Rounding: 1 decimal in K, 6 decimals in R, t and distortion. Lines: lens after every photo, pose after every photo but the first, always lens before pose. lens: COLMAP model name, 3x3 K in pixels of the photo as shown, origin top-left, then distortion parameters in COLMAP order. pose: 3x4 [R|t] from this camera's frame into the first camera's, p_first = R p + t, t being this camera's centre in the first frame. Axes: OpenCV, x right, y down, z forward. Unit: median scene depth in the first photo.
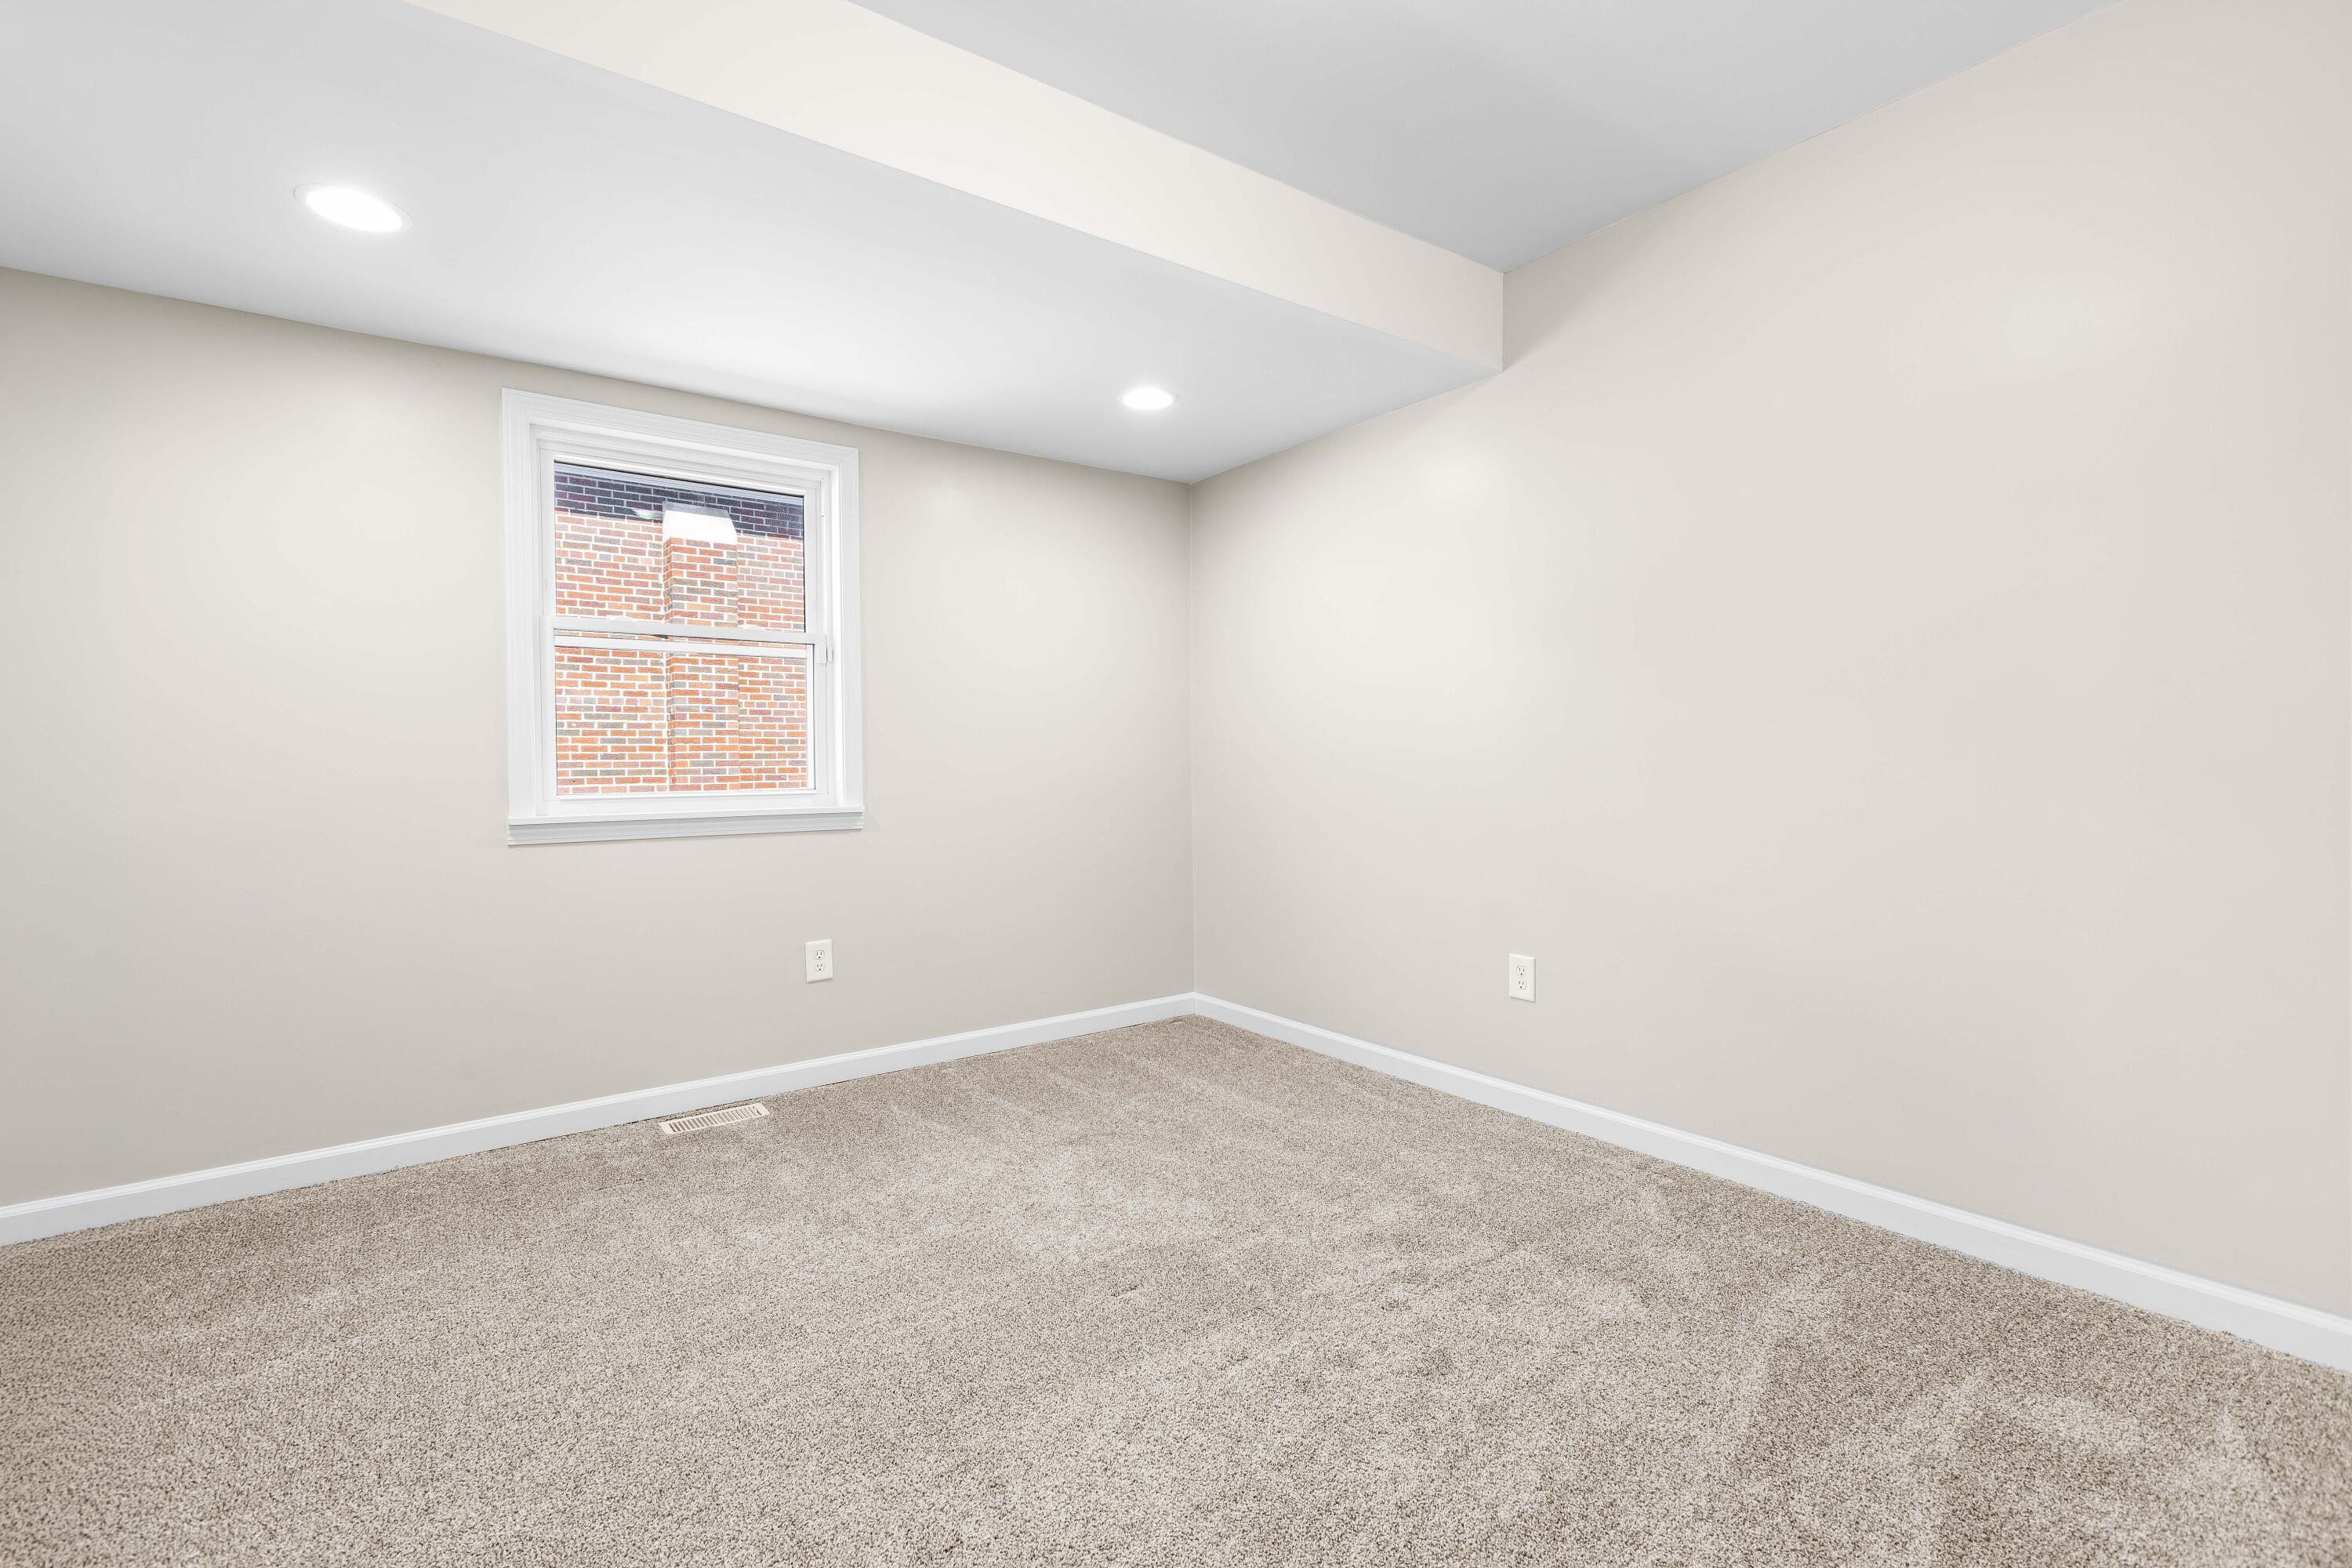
lens RADIAL K [[1063.7, 0, 1158.1], [0, 1063.7, 771.9], [0, 0, 1]] dist [-0.004716, -0.000651]
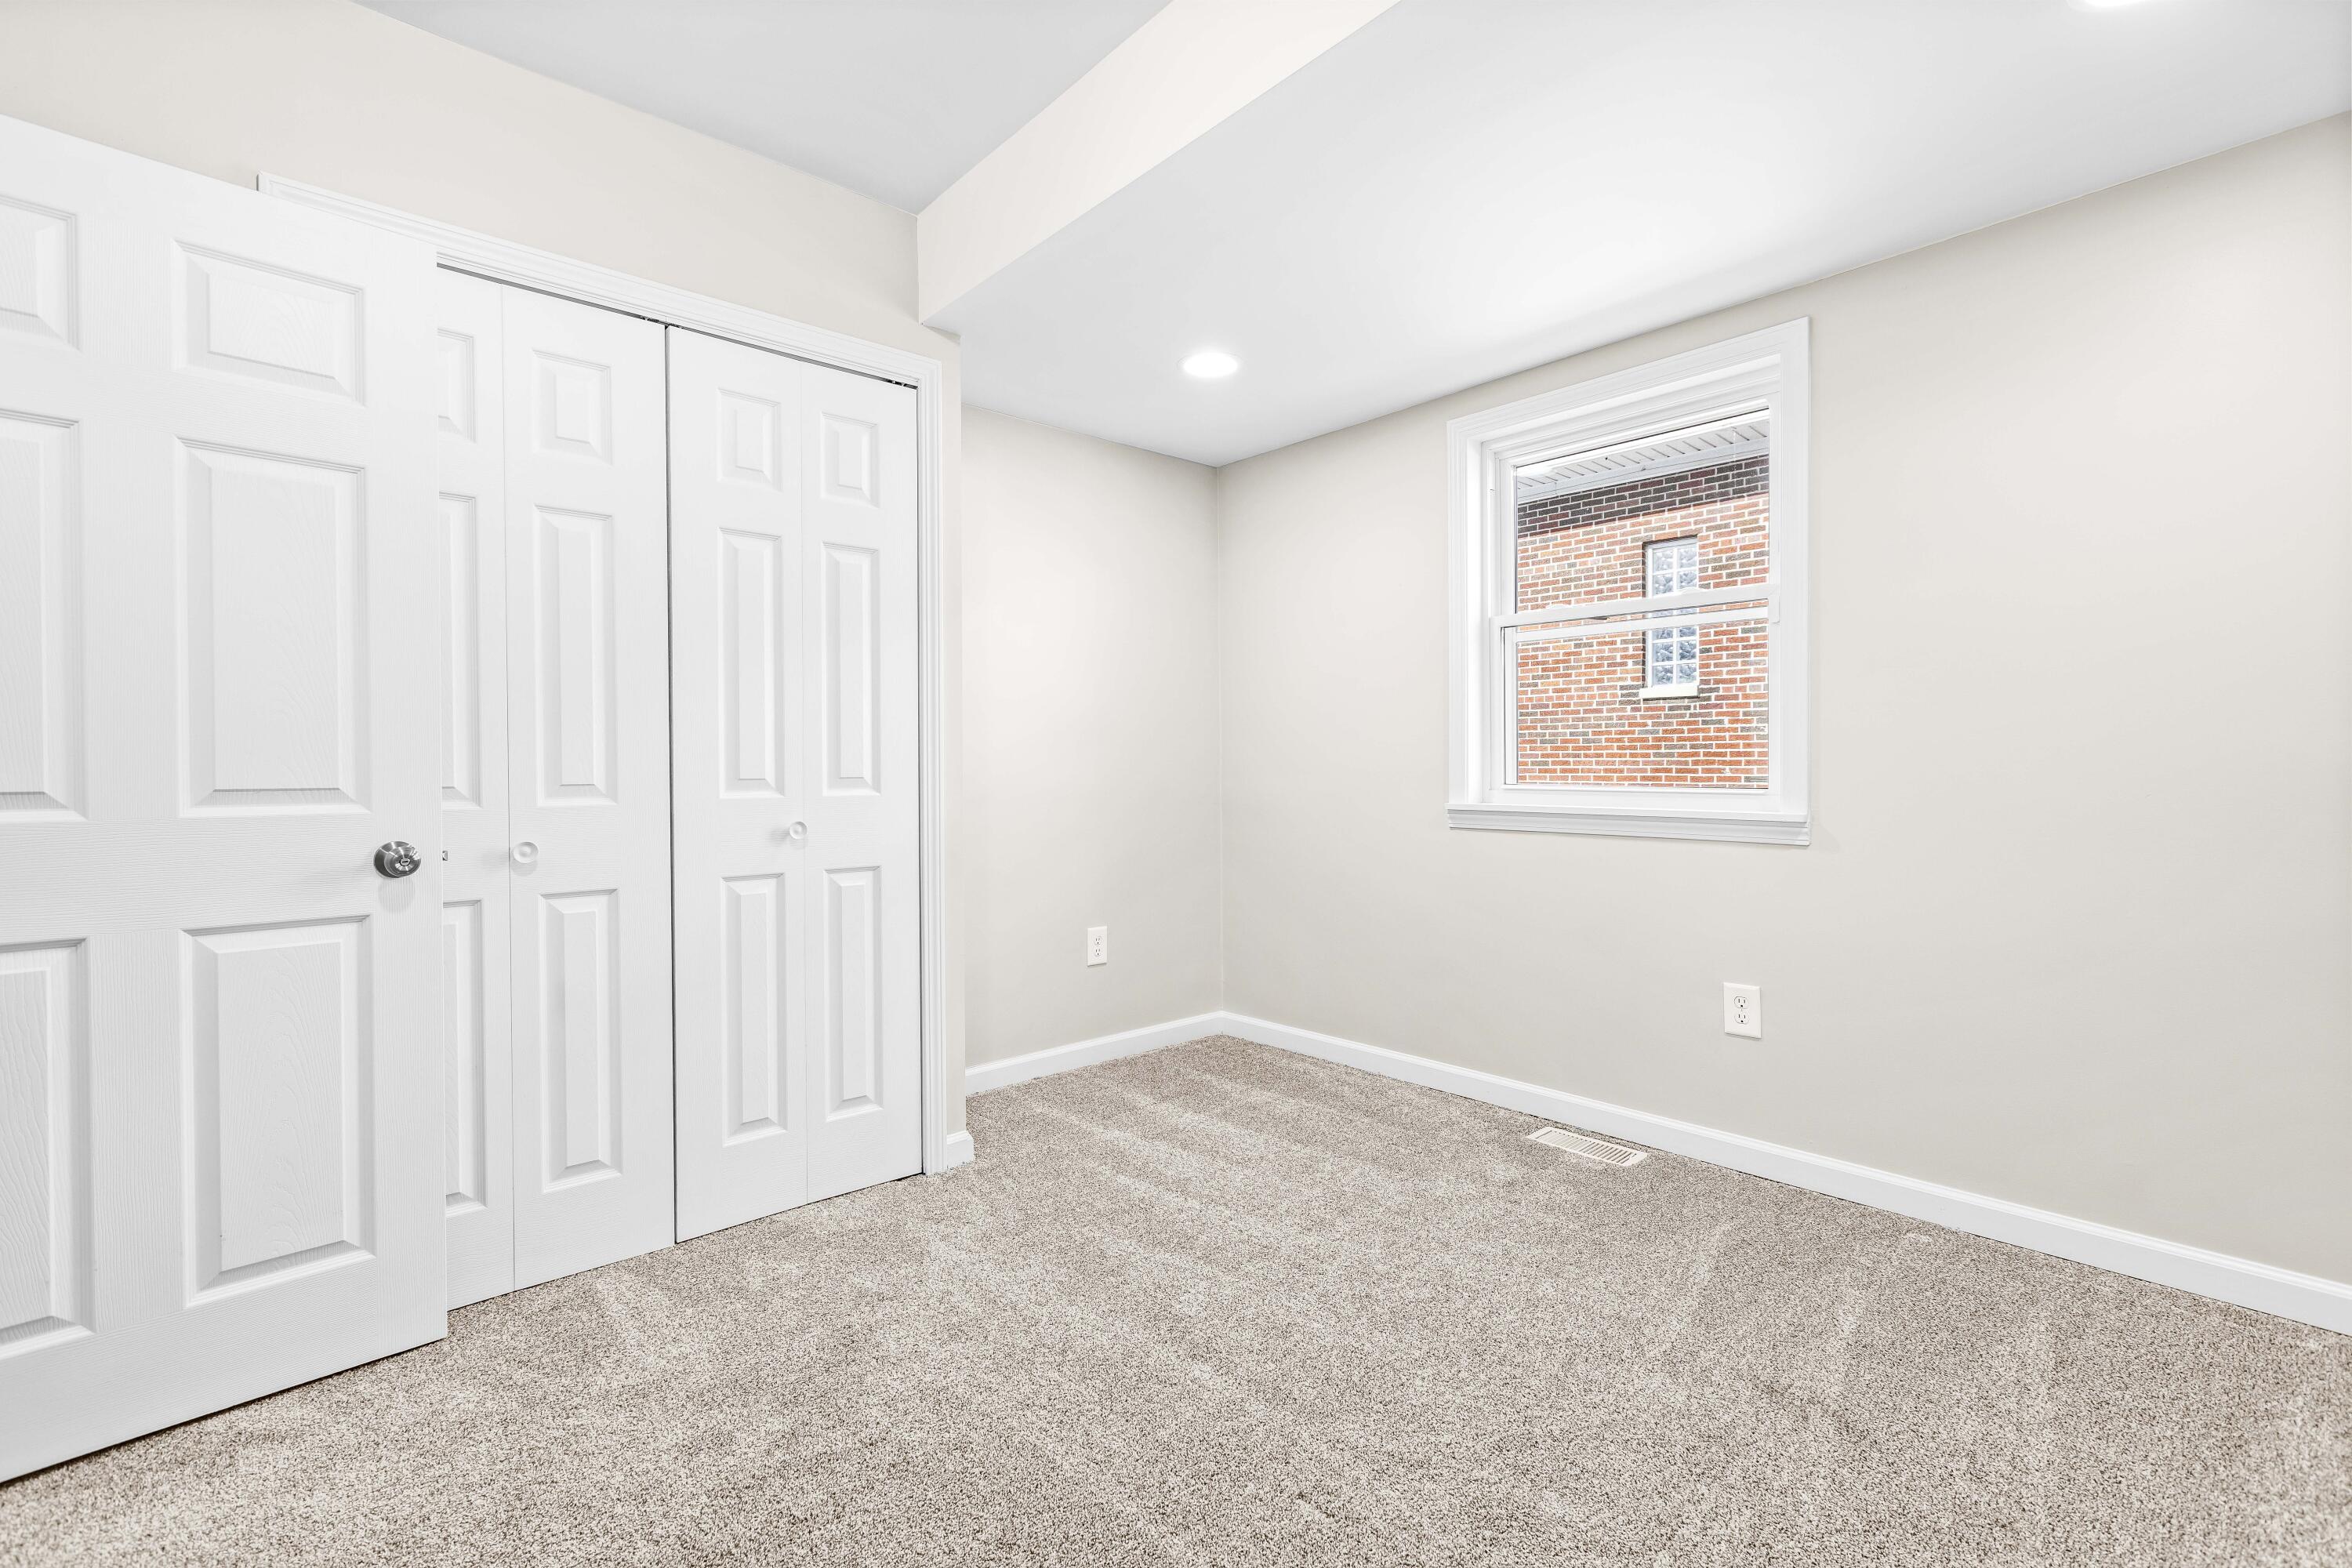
lens RADIAL K [[1063.7, 0, 1156.1], [0, 1063.7, 779.4], [0, 0, 1]] dist [-0.004716, -0.000651]
pose [[0.056480, 0.032855, -0.997863, 0.450808], [0.005895, 0.999430, 0.033240, -0.019123], [0.998386, -0.007760, 0.056254, 0.571488]]
